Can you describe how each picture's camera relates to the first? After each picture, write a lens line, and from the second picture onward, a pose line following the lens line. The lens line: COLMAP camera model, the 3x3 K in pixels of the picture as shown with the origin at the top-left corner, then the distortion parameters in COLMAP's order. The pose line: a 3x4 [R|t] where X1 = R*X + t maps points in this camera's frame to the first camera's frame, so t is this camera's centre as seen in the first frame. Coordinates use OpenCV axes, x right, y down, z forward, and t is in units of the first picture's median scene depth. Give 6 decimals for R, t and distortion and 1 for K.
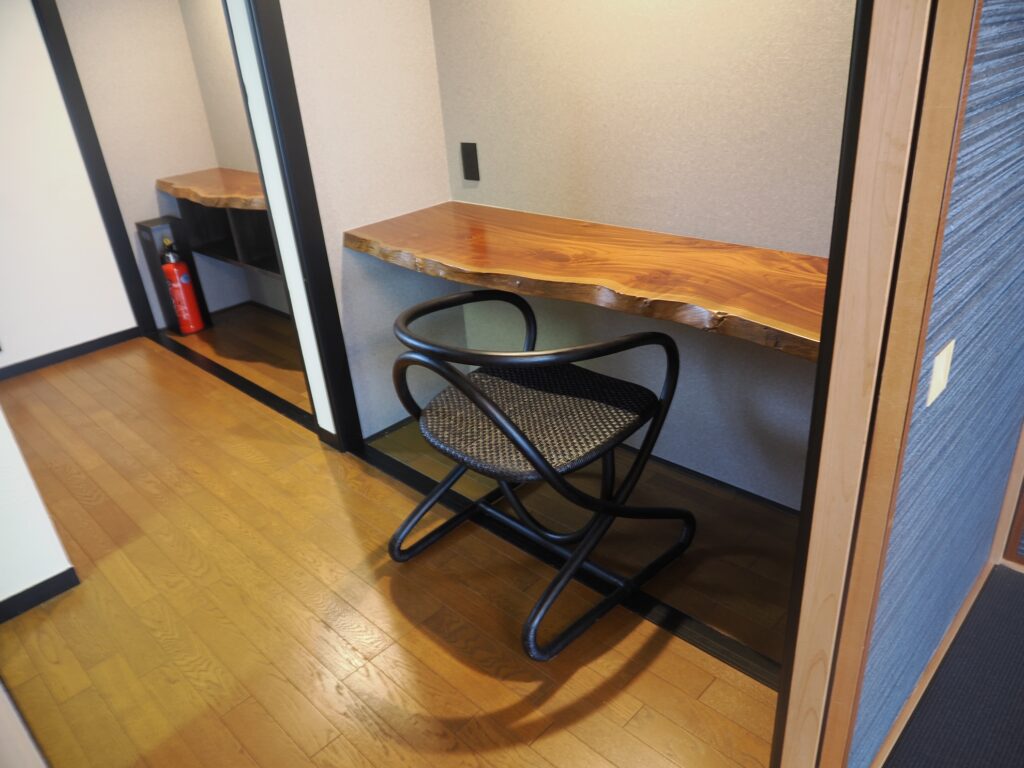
lens RADIAL K [[746.3, 0, 512.0], [0, 746.3, 384.0], [0, 0, 1]] dist [-0.029593, 0.005120]
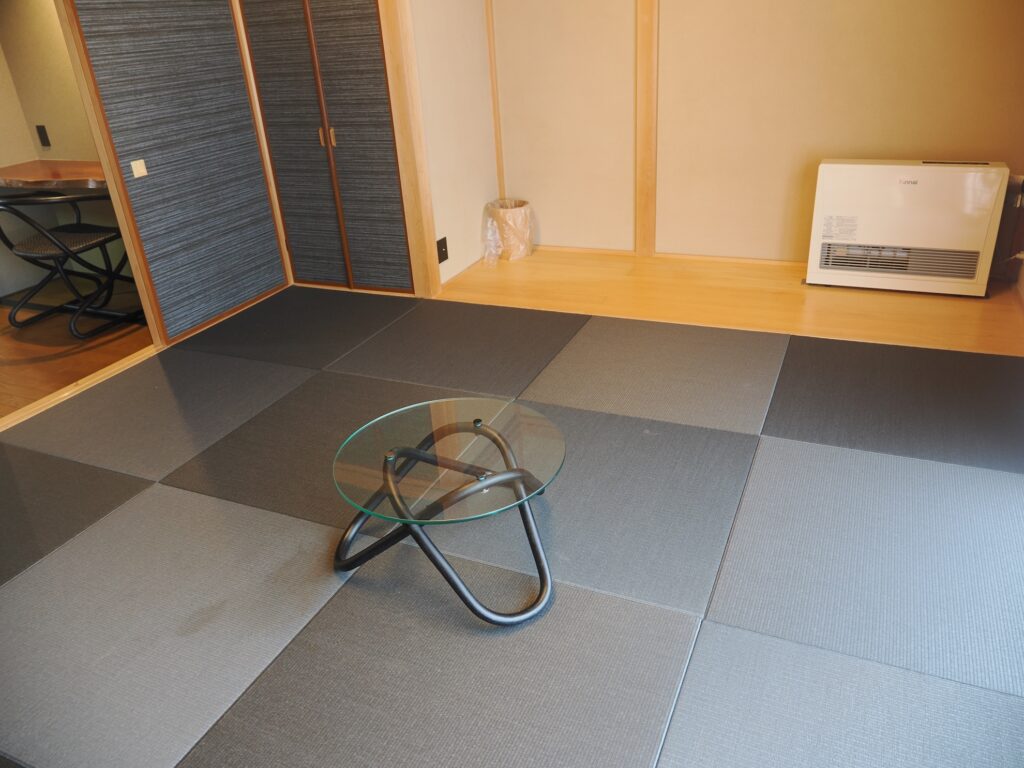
lens RADIAL K [[766.1, 0, 516.7], [0, 766.1, 383.0], [0, 0, 1]] dist [-0.026717, 0.014492]
pose [[0.935692, -0.137241, 0.325031, 0.432408], [0.142994, 0.989704, 0.006244, 0.575979], [-0.322542, 0.040635, 0.945683, -1.404316]]
